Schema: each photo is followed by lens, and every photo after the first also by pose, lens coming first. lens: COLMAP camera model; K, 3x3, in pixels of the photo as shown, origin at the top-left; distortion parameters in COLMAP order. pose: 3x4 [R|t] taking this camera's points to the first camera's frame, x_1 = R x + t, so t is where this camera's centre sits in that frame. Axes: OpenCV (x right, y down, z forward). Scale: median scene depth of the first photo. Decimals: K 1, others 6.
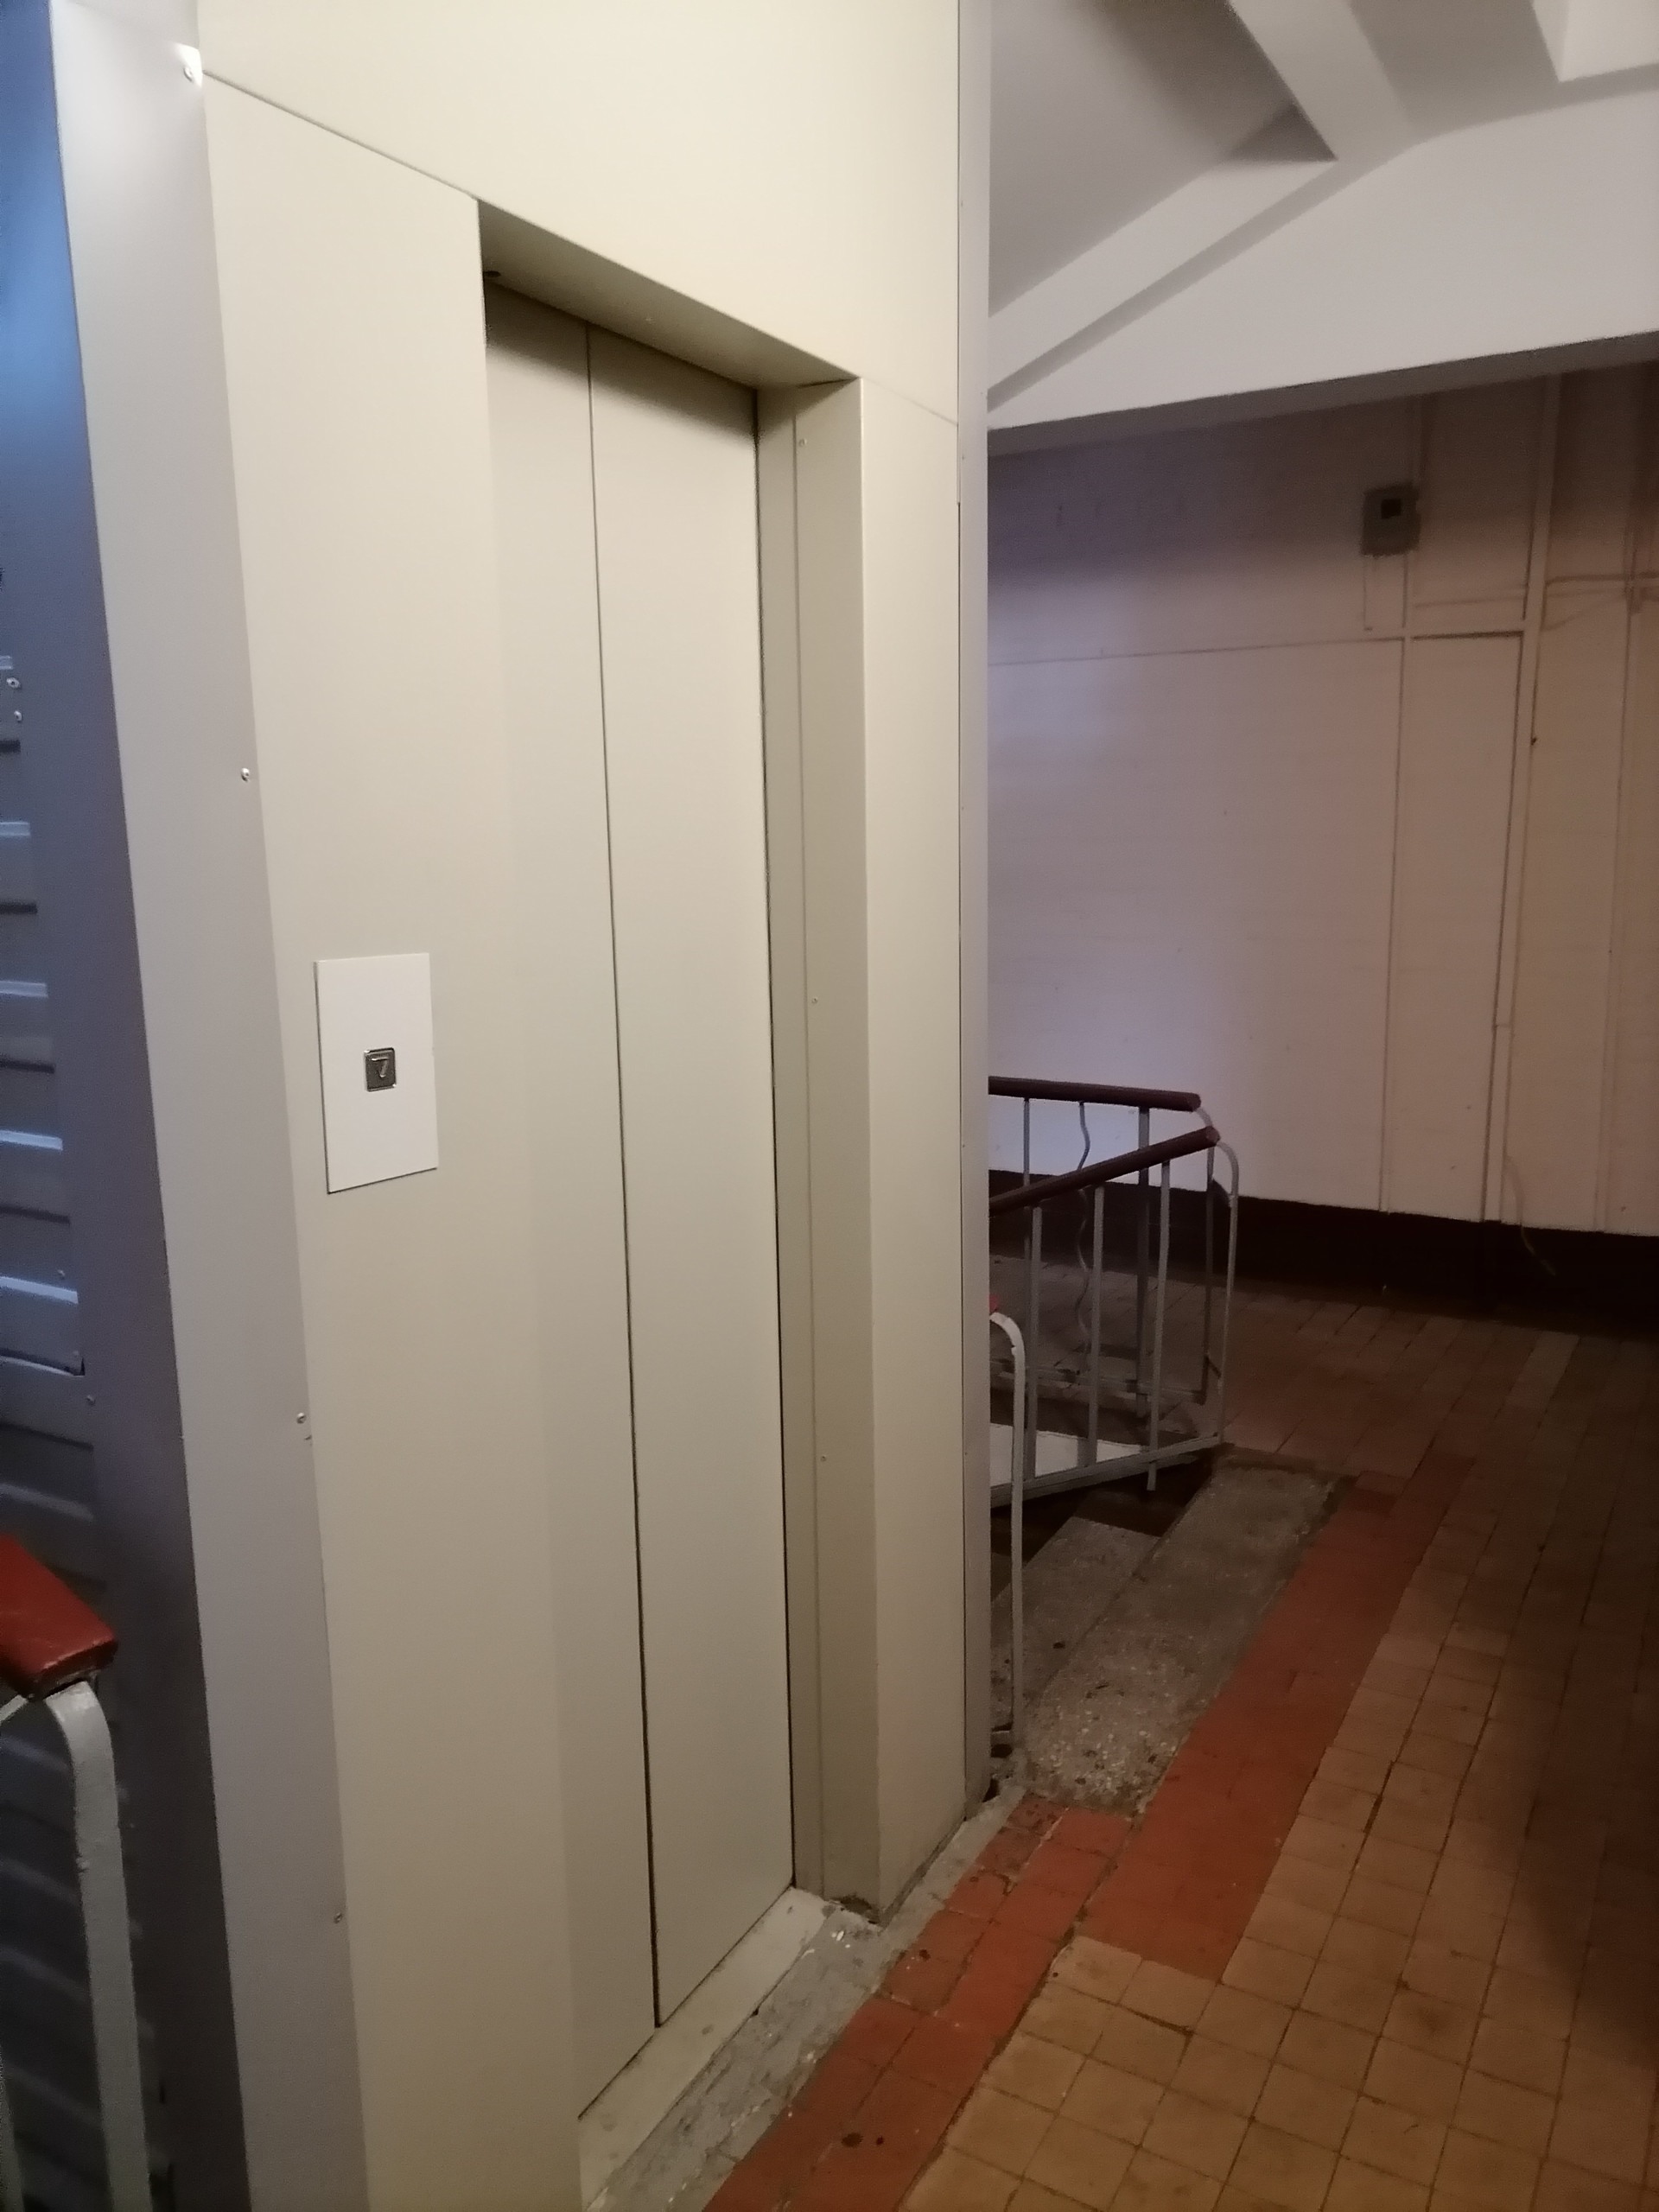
lens RADIAL K [[1619.3, 0, 829.5], [0, 1619.3, 1106.0], [0, 0, 1]] dist [0.036616, -0.032382]
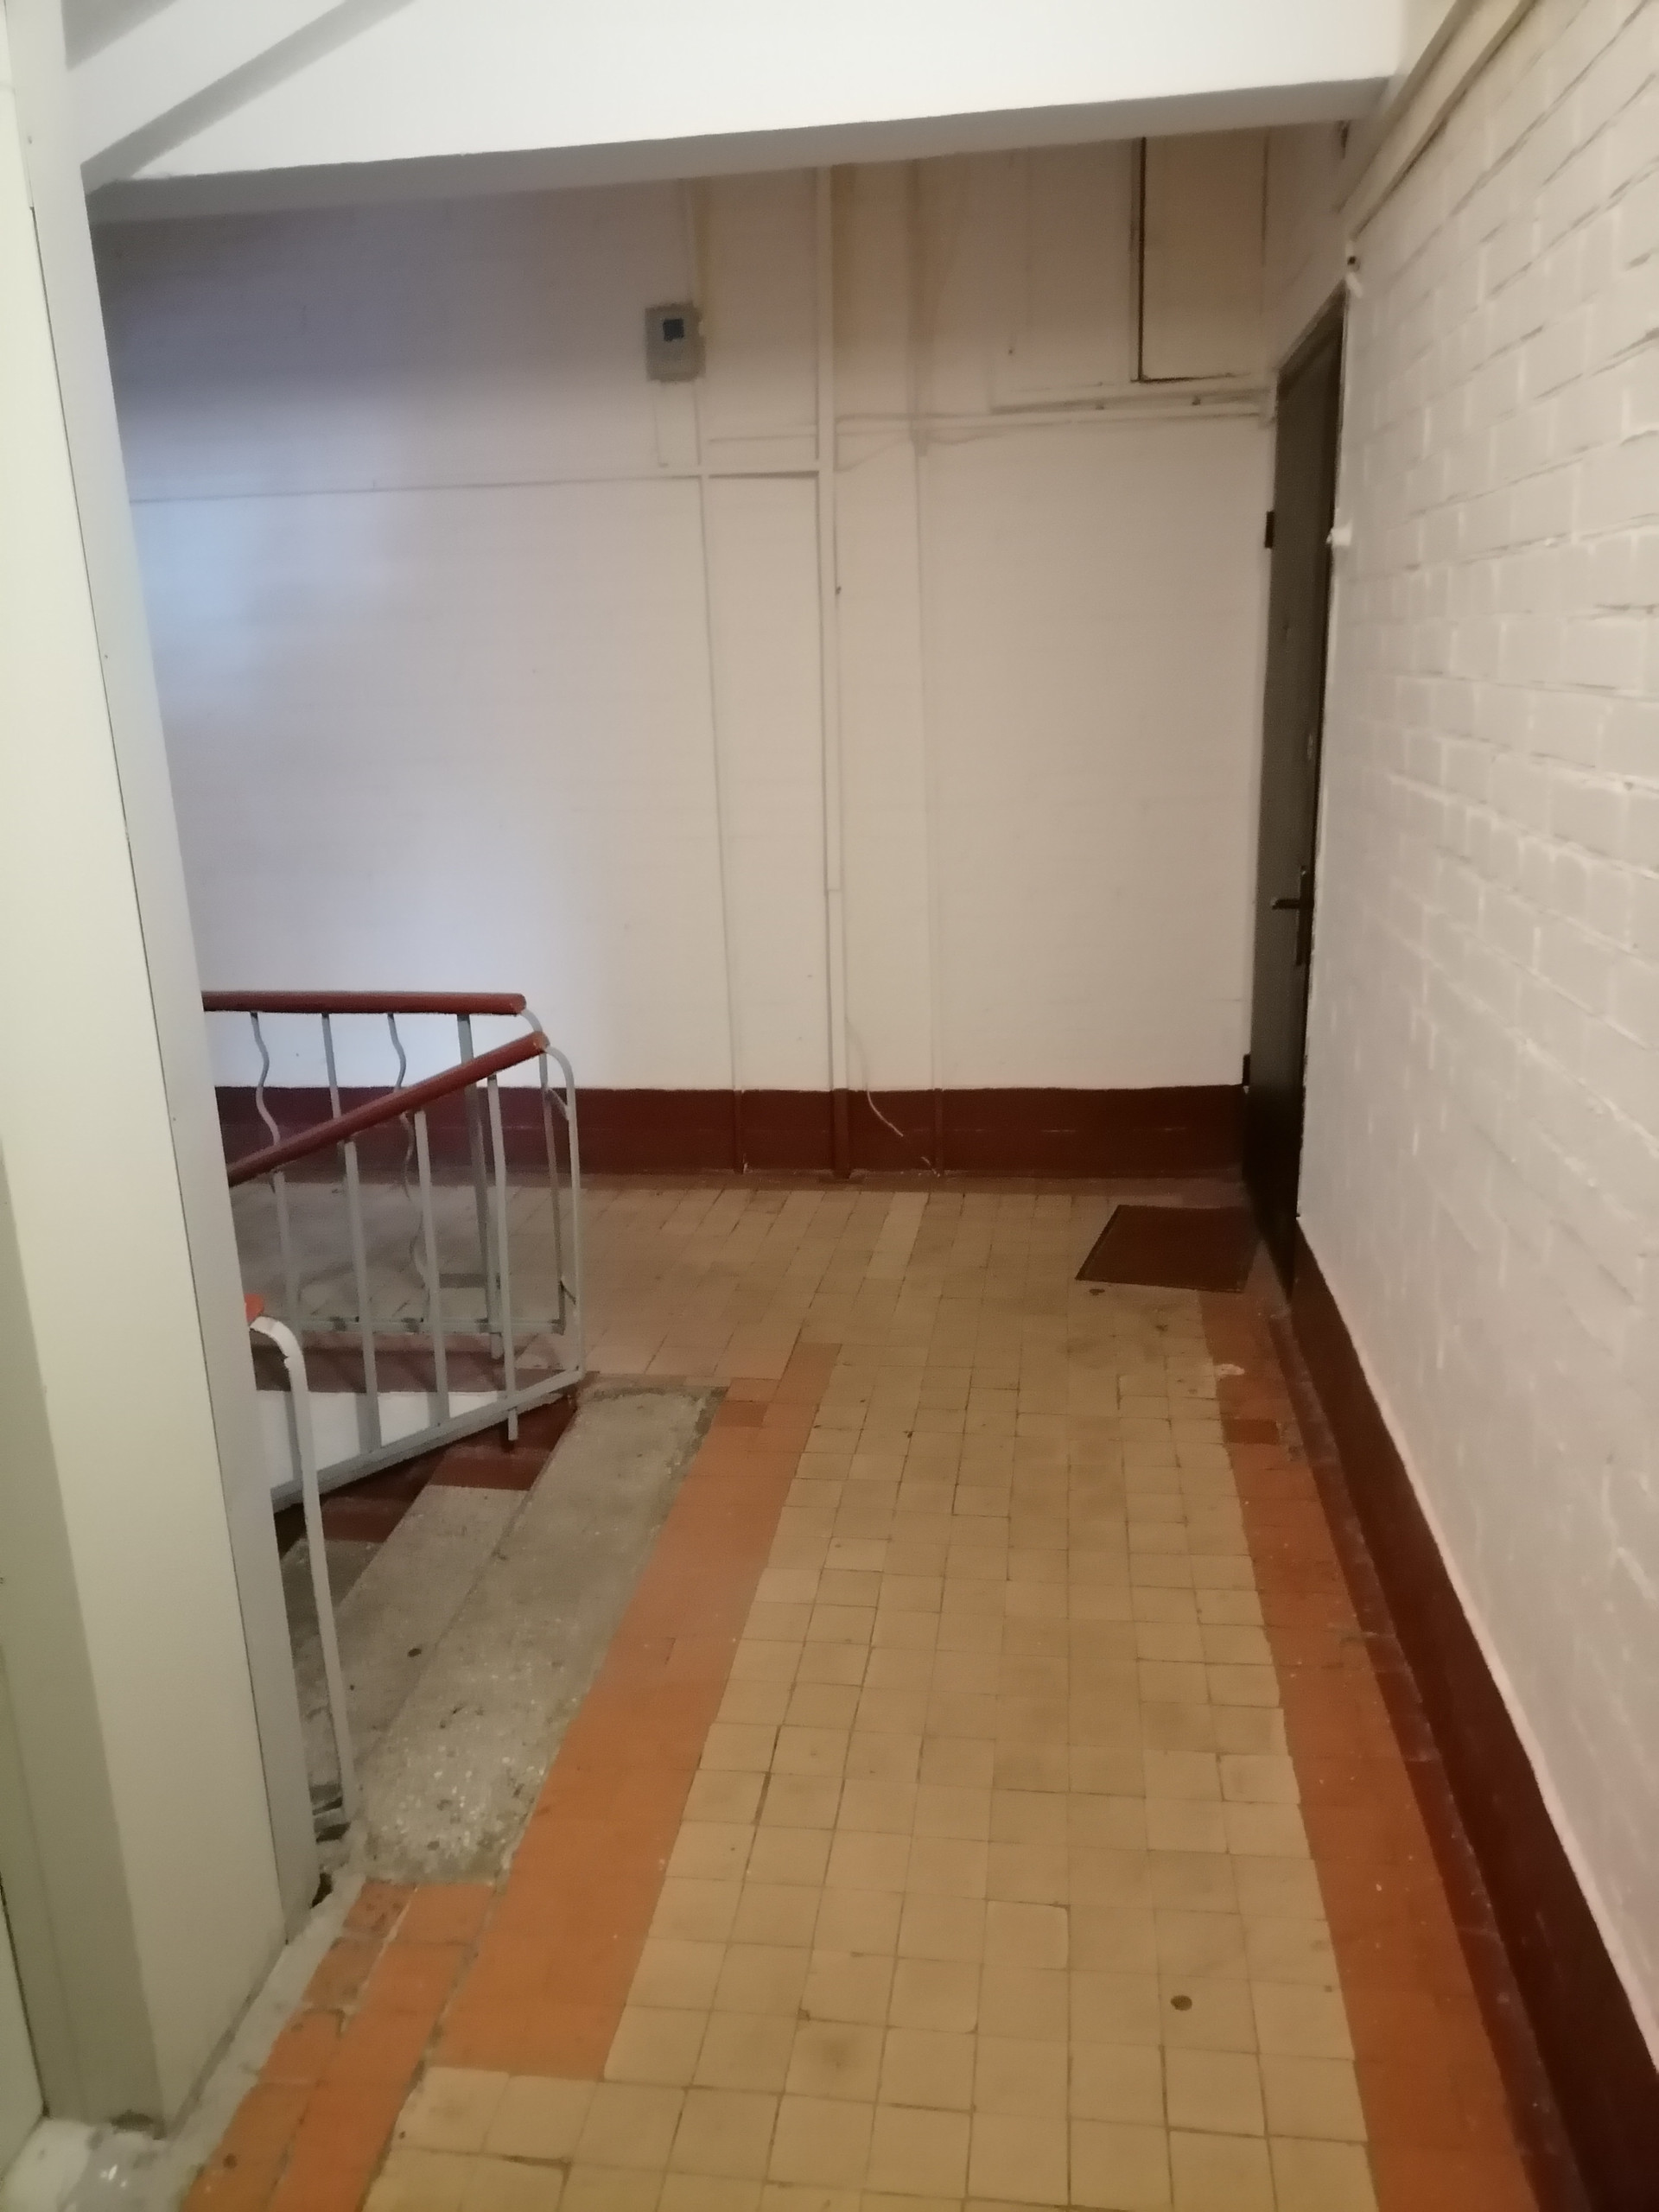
lens RADIAL K [[1619.3, 0, 829.5], [0, 1619.3, 1106.0], [0, 0, 1]] dist [0.036616, -0.032382]
pose [[0.925149, -0.110925, 0.363036, 0.063046], [0.081867, 0.992151, 0.094521, -0.019339], [-0.370672, -0.057725, 0.926968, 0.133161]]
